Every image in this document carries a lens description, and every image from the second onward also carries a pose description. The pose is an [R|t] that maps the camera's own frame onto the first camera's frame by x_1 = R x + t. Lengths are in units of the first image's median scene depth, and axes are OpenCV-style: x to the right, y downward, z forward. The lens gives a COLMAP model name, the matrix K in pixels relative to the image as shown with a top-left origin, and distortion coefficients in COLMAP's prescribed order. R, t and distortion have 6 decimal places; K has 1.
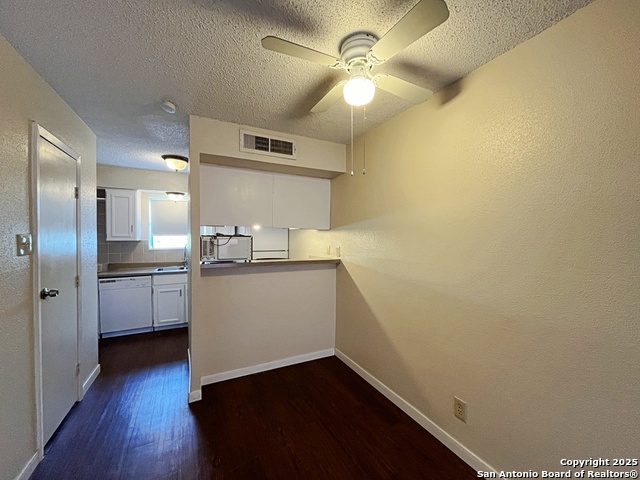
lens RADIAL K [[260.9, 0, 320.0], [0, 260.9, 240.0], [0, 0, 1]] dist [-0.001266, -0.000240]
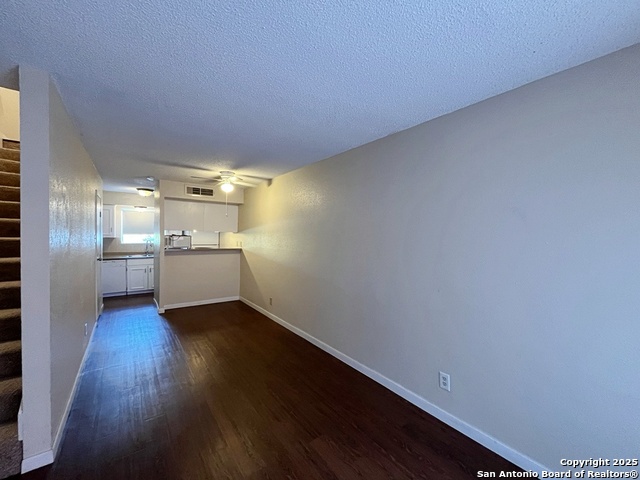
lens RADIAL K [[260.9, 0, 320.0], [0, 260.9, 240.0], [0, 0, 1]] dist [-0.001266, -0.000240]
pose [[0.985680, 0.006612, 0.168494, 0.302660], [-0.007686, 0.999954, 0.005718, -0.001925], [-0.168448, -0.006932, 0.985686, -0.916144]]
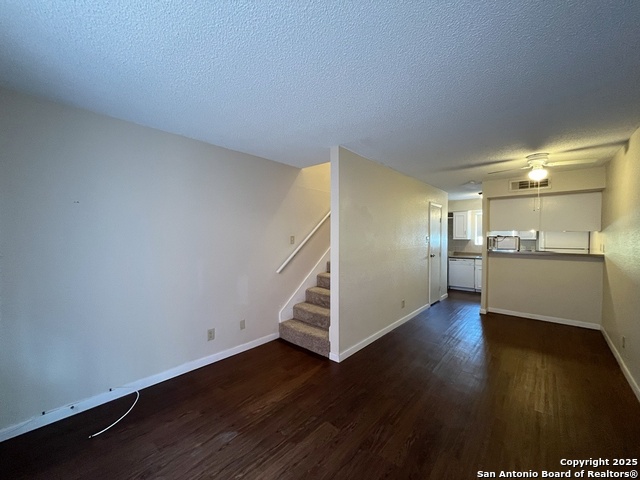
lens RADIAL K [[260.3, 0, 321.7], [0, 260.3, 246.9], [0, 0, 1]] dist [-0.001589, -0.000124]
pose [[0.378154, 0.029993, -0.925257, 0.693679], [-0.004864, 0.999526, 0.030412, 0.005190], [0.925730, -0.007000, 0.378120, -0.725444]]
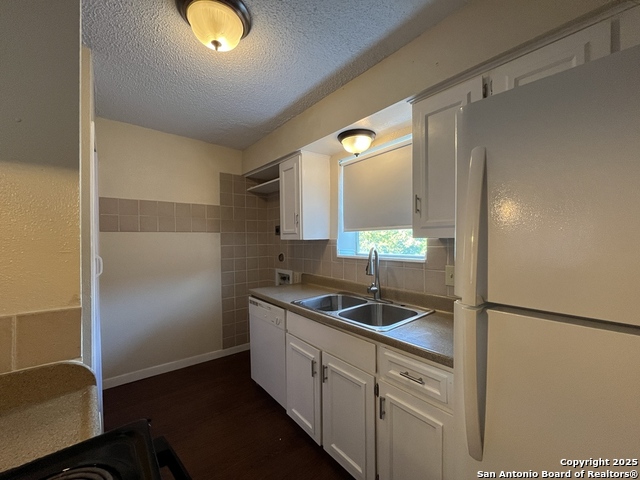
lens RADIAL K [[260.9, 0, 320.0], [0, 260.9, 240.0], [0, 0, 1]] dist [-0.001266, -0.000240]
pose [[0.218578, 0.000959, -0.975819, -0.175768], [-0.000129, 1.000000, 0.000954, 0.002983], [0.975819, -0.000083, 0.218578, 1.139518]]
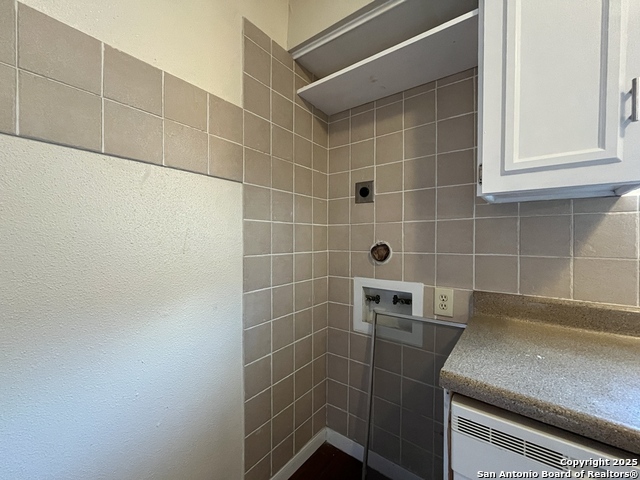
lens RADIAL K [[260.9, 0, 320.0], [0, 260.9, 240.0], [0, 0, 1]] dist [-0.001266, -0.000240]
pose [[0.432099, 0.001772, -0.901824, -0.814807], [-0.011059, 0.999933, -0.003334, 0.051004], [0.901758, 0.011414, 0.432090, 0.940850]]
